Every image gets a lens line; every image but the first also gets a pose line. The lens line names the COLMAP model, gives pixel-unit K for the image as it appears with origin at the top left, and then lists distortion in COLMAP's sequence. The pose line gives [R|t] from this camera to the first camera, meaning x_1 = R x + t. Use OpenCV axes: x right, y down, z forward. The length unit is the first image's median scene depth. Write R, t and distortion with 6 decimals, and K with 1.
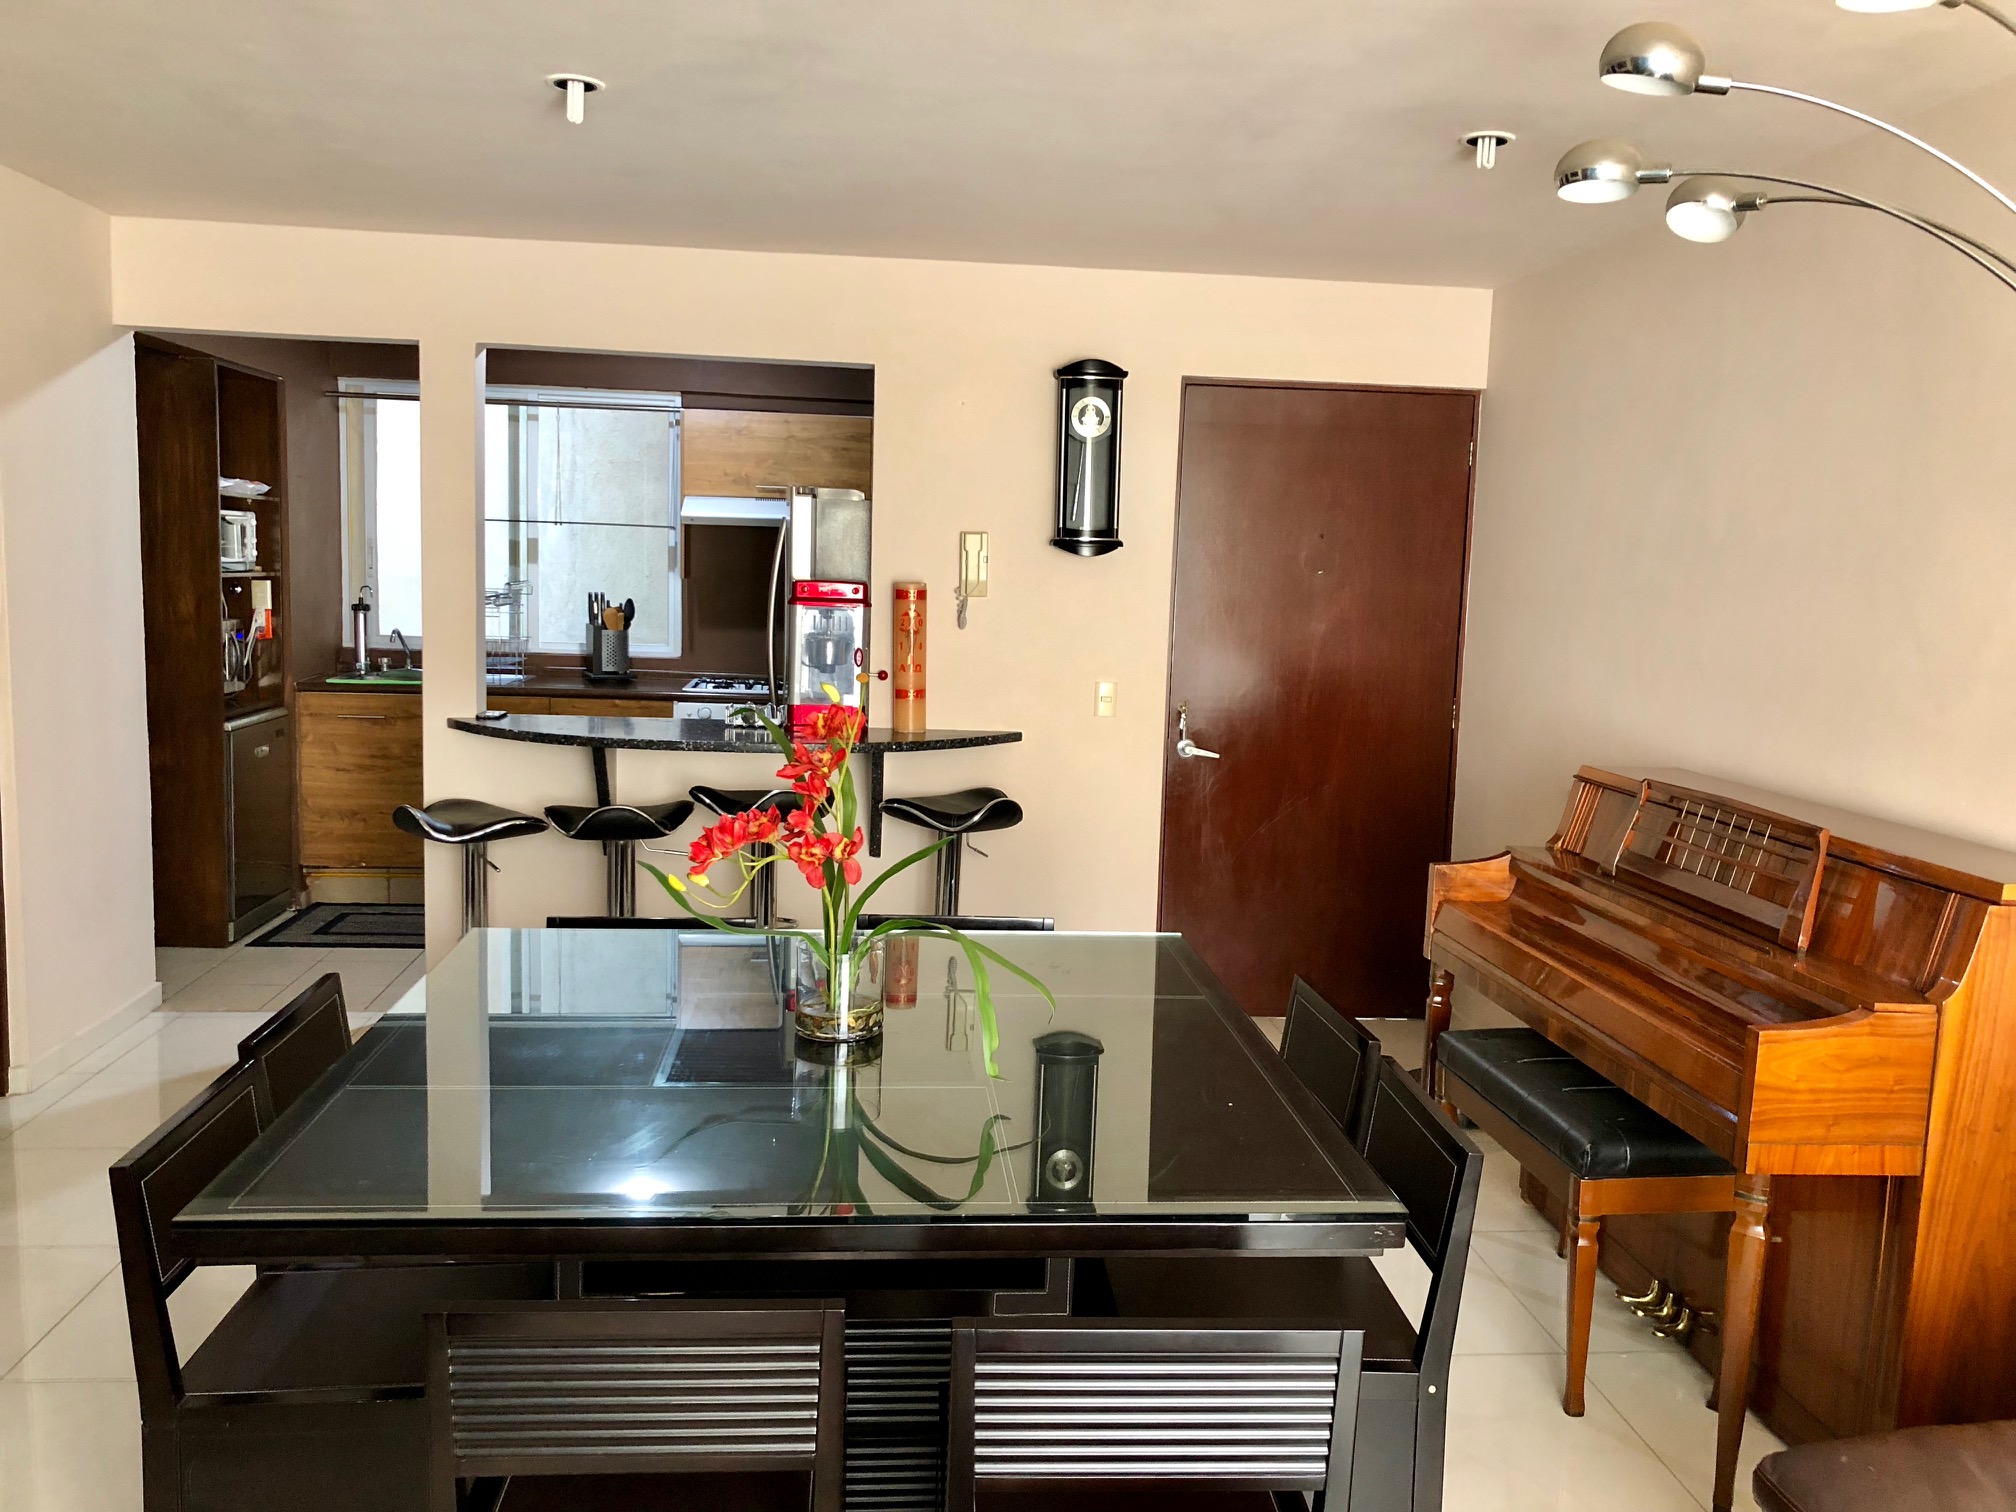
lens RADIAL K [[1651.5, 0, 1010.1], [0, 1651.5, 746.7], [0, 0, 1]] dist [0.024274, -0.060429]
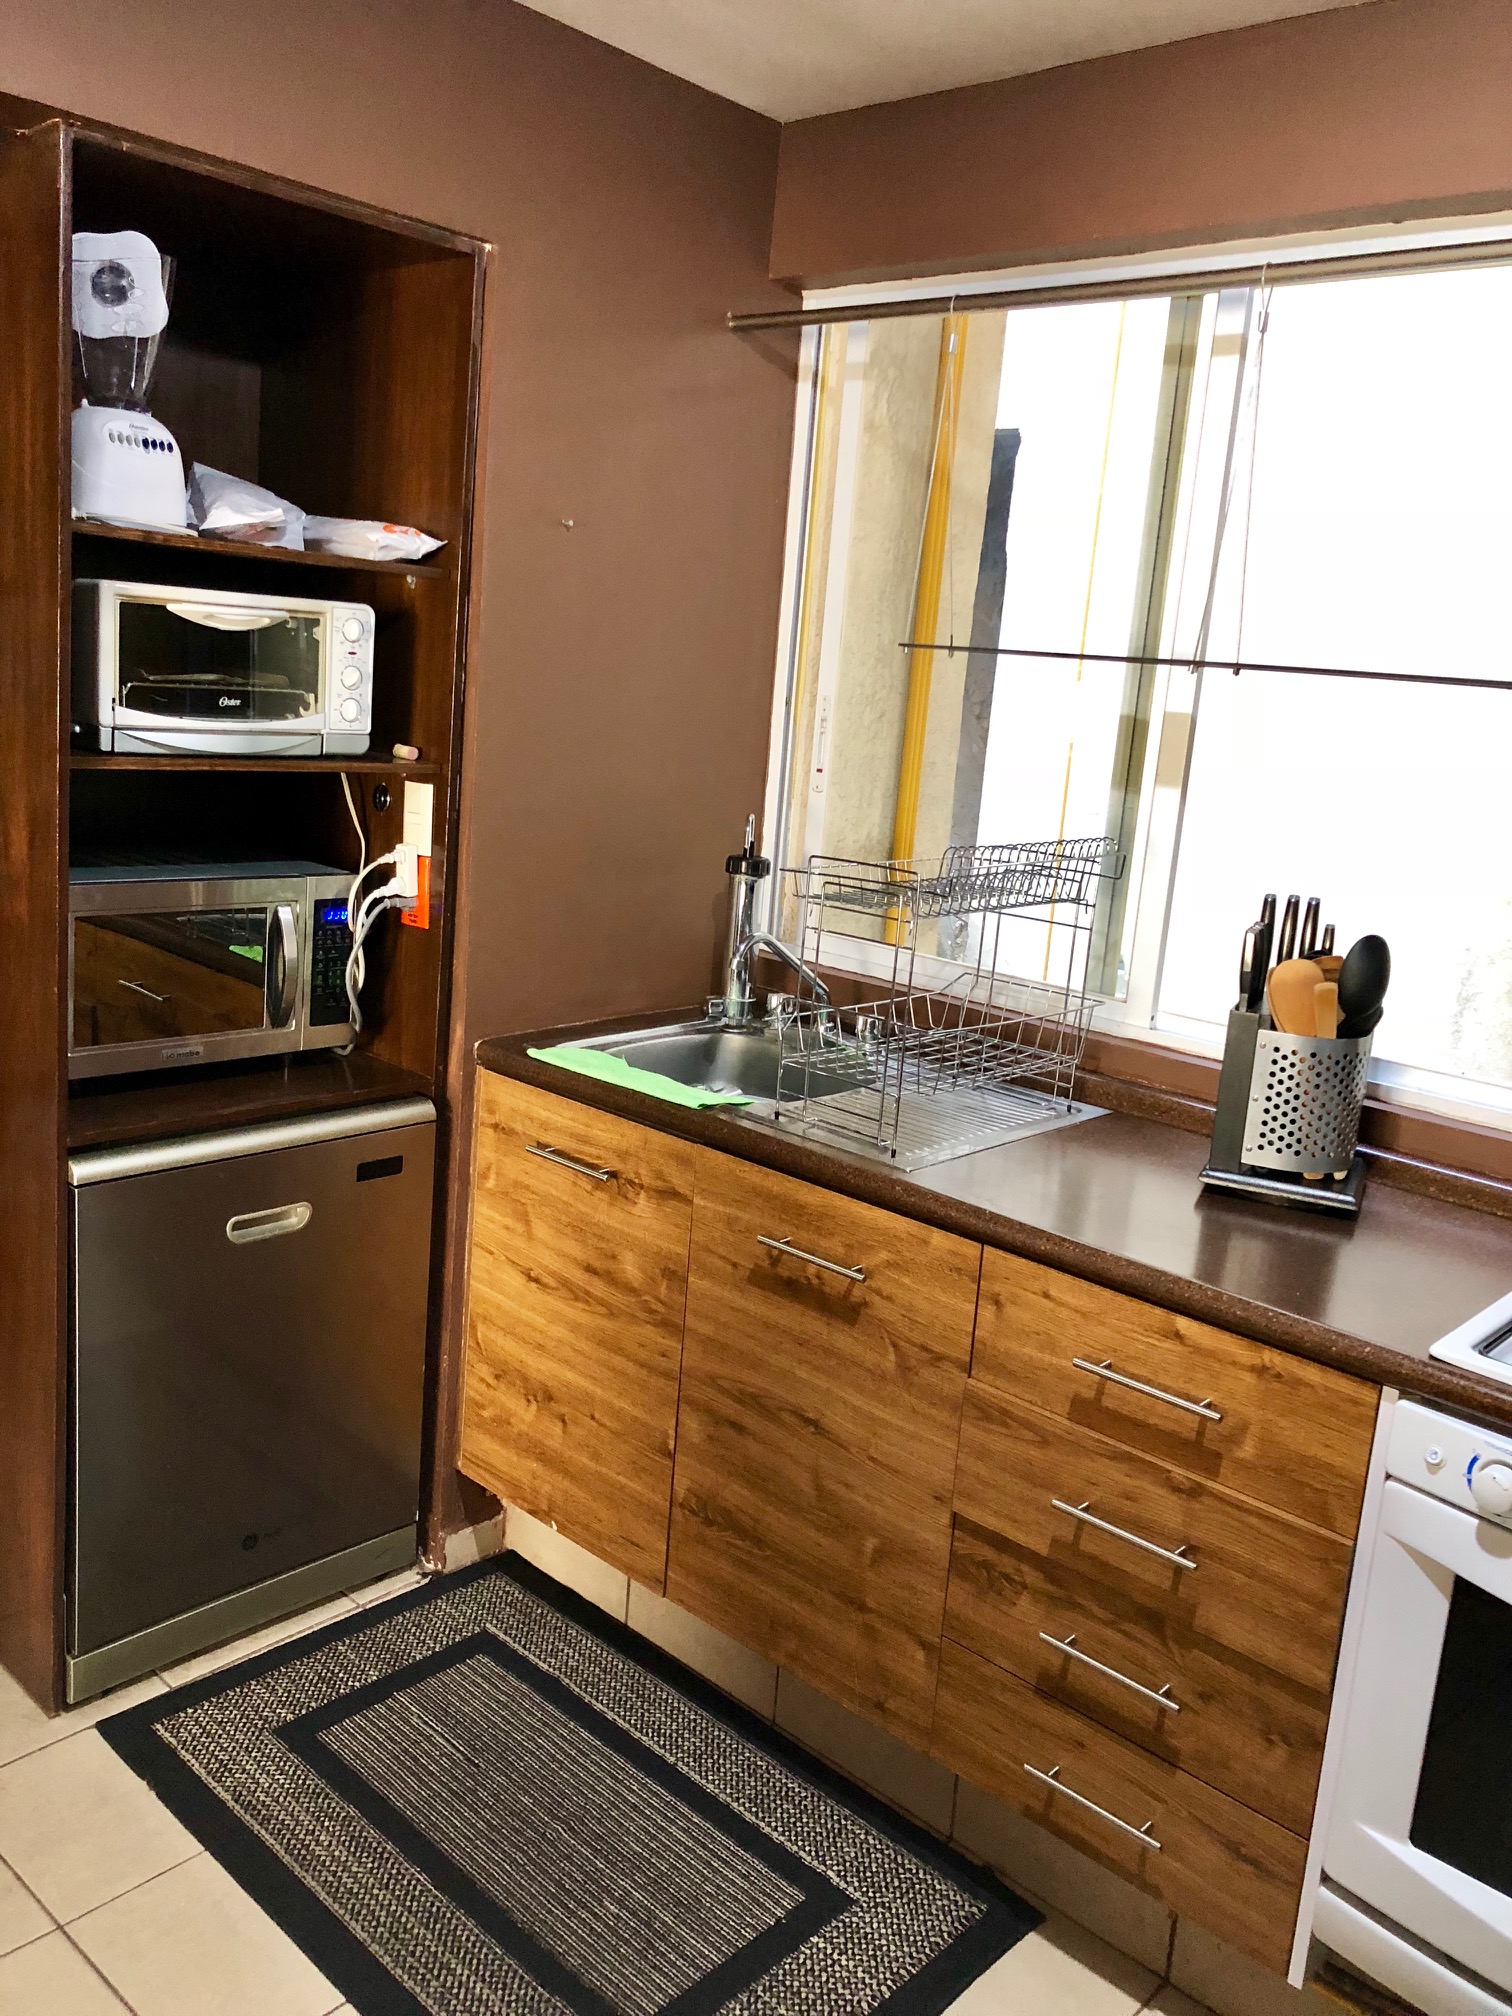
lens RADIAL K [[1651.5, 0, 750.8], [0, 1651.5, 996.3], [0, 0, 1]] dist [0.024274, -0.060429]
pose [[0.667793, 0.167503, -0.725256, -0.093941], [-0.139603, 0.985245, 0.099008, -0.094157], [0.731139, 0.035131, 0.681324, 0.739246]]
